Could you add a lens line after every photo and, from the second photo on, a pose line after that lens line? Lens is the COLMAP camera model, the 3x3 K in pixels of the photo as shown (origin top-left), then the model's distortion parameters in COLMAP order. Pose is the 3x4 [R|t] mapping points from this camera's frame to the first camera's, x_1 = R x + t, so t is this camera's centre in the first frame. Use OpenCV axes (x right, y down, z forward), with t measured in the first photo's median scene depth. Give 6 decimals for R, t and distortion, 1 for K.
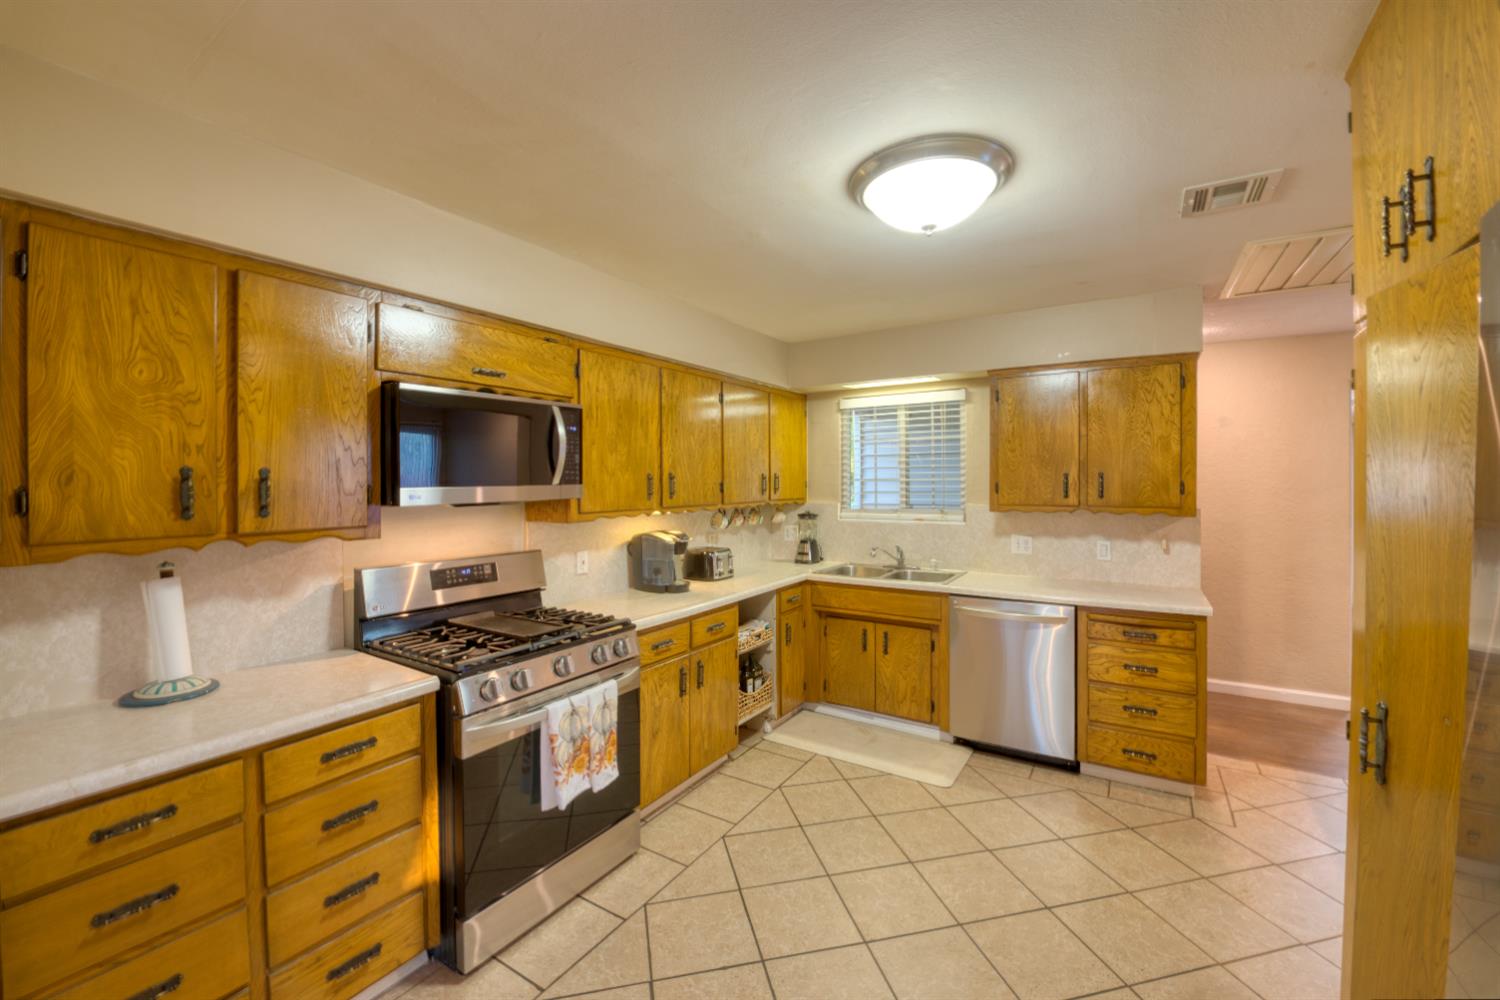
lens RADIAL K [[607.9, 0, 745.2], [0, 607.9, 483.3], [0, 0, 1]] dist [-0.001689, -0.003021]
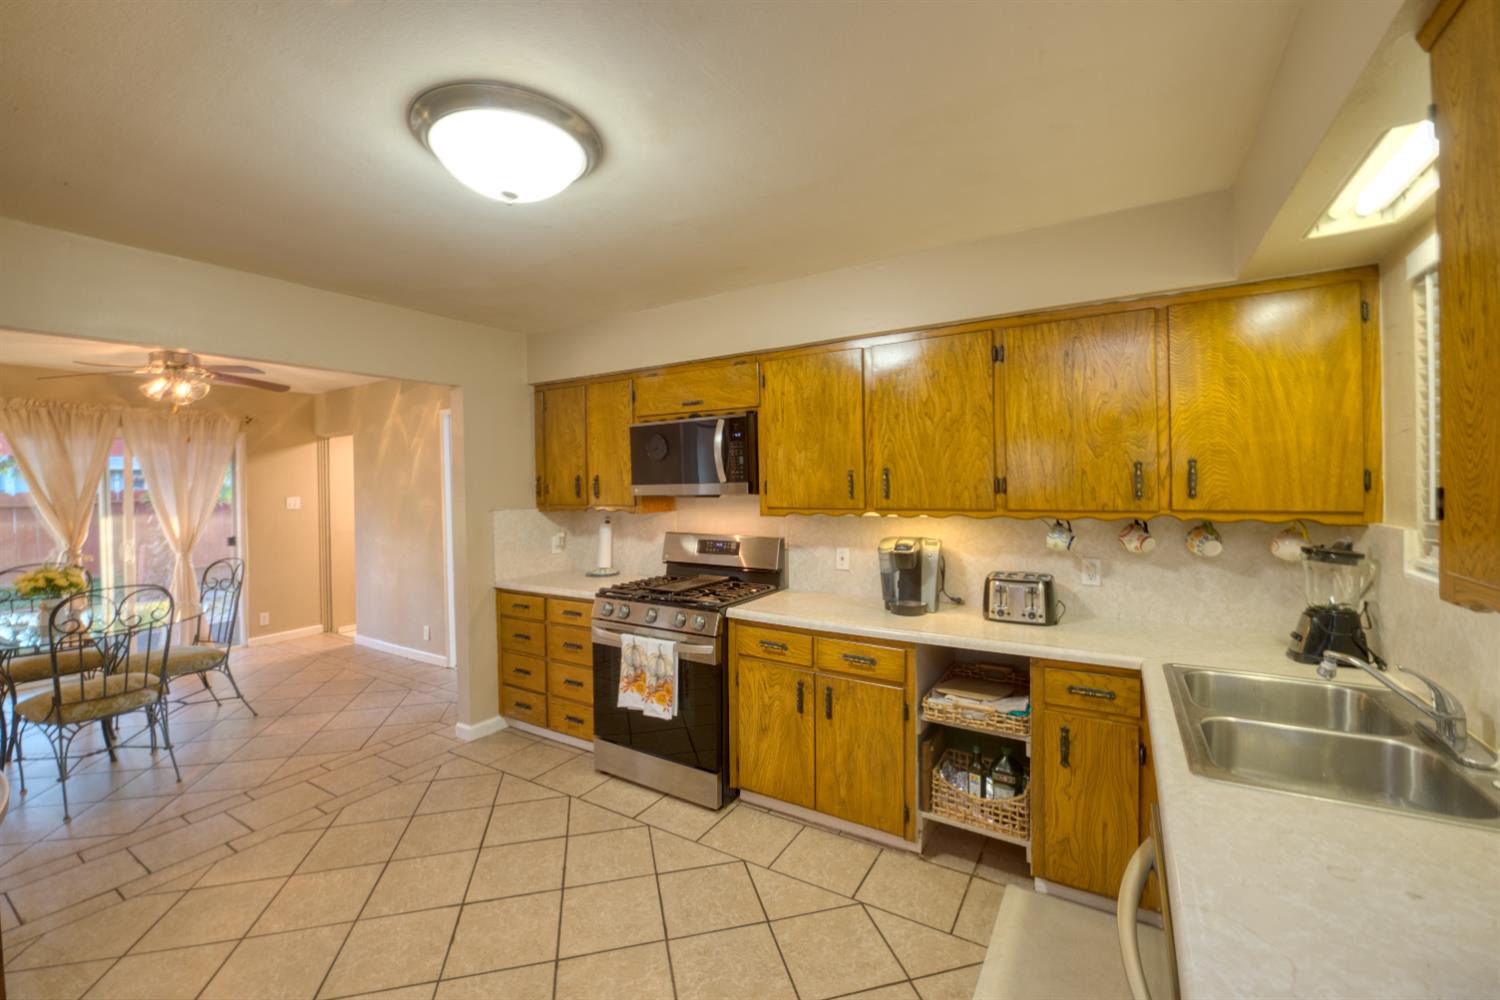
lens RADIAL K [[607.9, 0, 745.2], [0, 607.9, 483.3], [0, 0, 1]] dist [-0.001689, -0.003021]
pose [[0.018759, 0.009956, -0.999774, 0.833358], [0.009522, 0.999903, 0.010136, -0.007661], [0.999779, -0.009710, 0.018663, 0.924409]]
